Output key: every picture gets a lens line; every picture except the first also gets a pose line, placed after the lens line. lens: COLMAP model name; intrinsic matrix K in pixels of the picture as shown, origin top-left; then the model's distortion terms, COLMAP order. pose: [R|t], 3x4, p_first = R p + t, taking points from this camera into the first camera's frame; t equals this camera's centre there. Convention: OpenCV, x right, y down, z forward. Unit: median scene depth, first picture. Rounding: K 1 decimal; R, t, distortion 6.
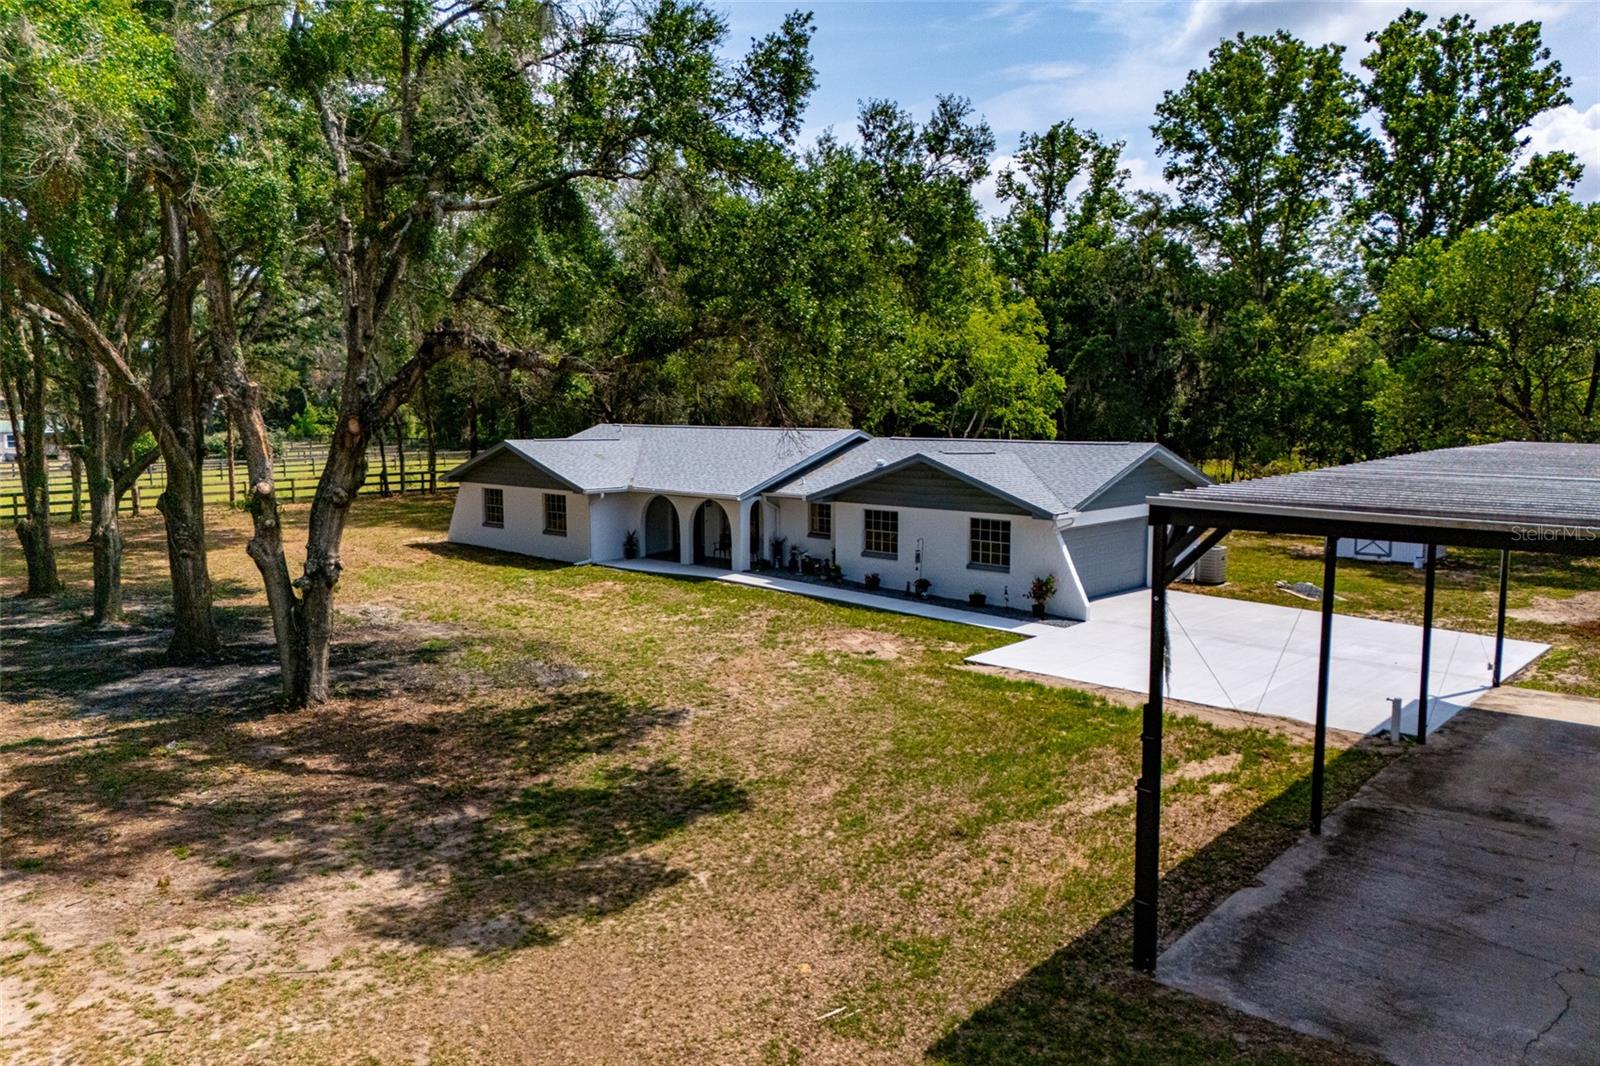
lens RADIAL K [[1111.6, 0, 800.0], [0, 1111.6, 533.0], [0, 0, 1]] dist [0.003216, 0.001885]
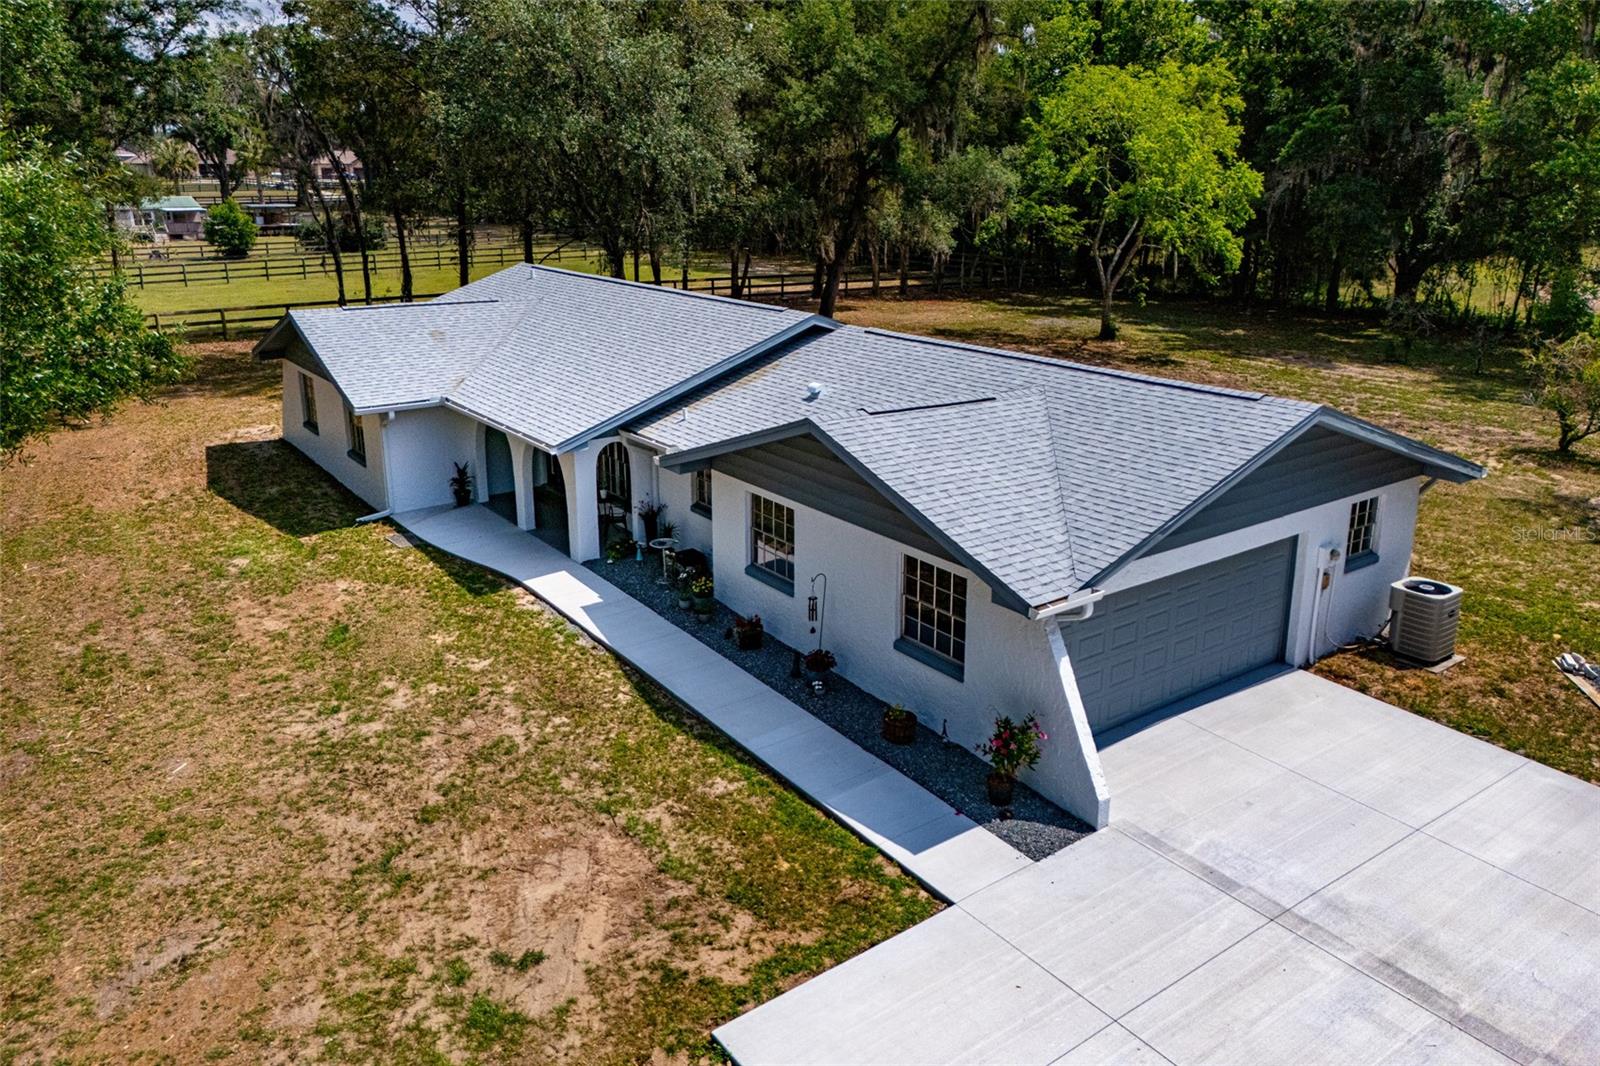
lens RADIAL K [[1168.1, 0, 797.2], [0, 1168.1, 472.6], [0, 0, 1]] dist [0.003159, 0.001862]
pose [[0.984001, 0.046026, -0.172114, 0.091398], [-0.021078, 0.989344, 0.144061, -0.058152], [0.176911, -0.138129, 0.974486, 0.227169]]
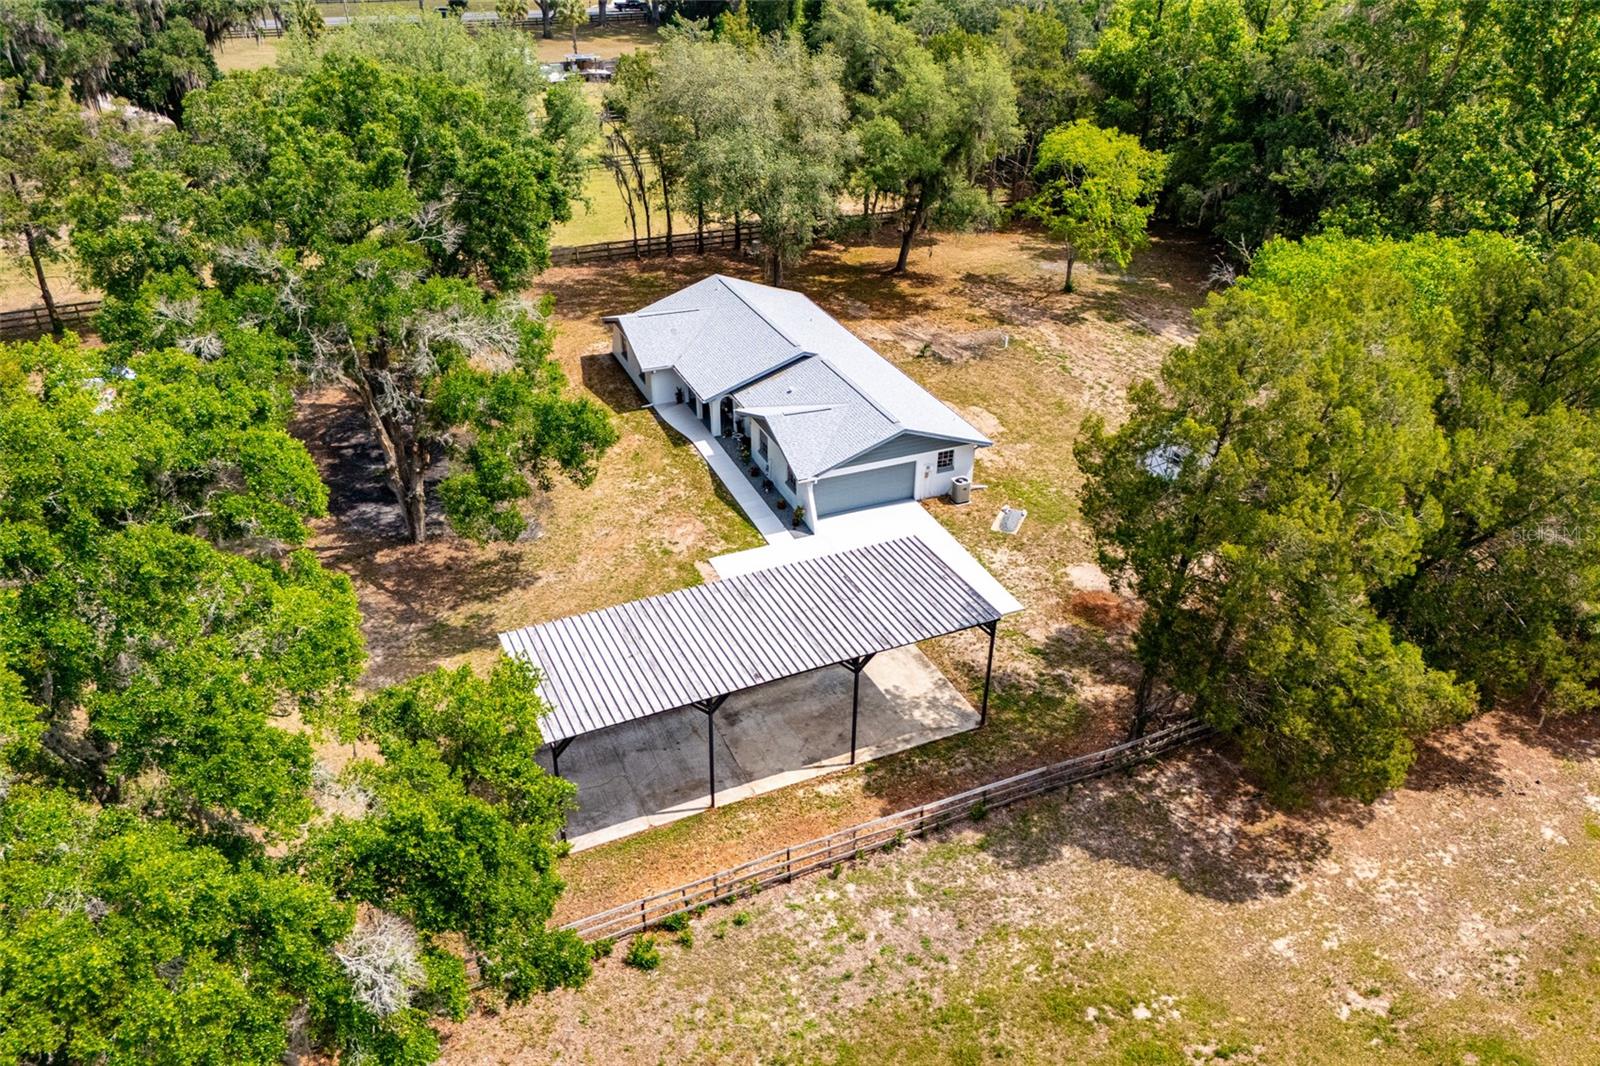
lens RADIAL K [[1111.6, 0, 800.0], [0, 1111.6, 533.0], [0, 0, 1]] dist [0.003216, 0.001885]
pose [[0.918003, 0.207132, -0.338180, 0.378139], [-0.055639, 0.911594, 0.407308, -0.298031], [0.392650, -0.355094, 0.848371, -0.262877]]
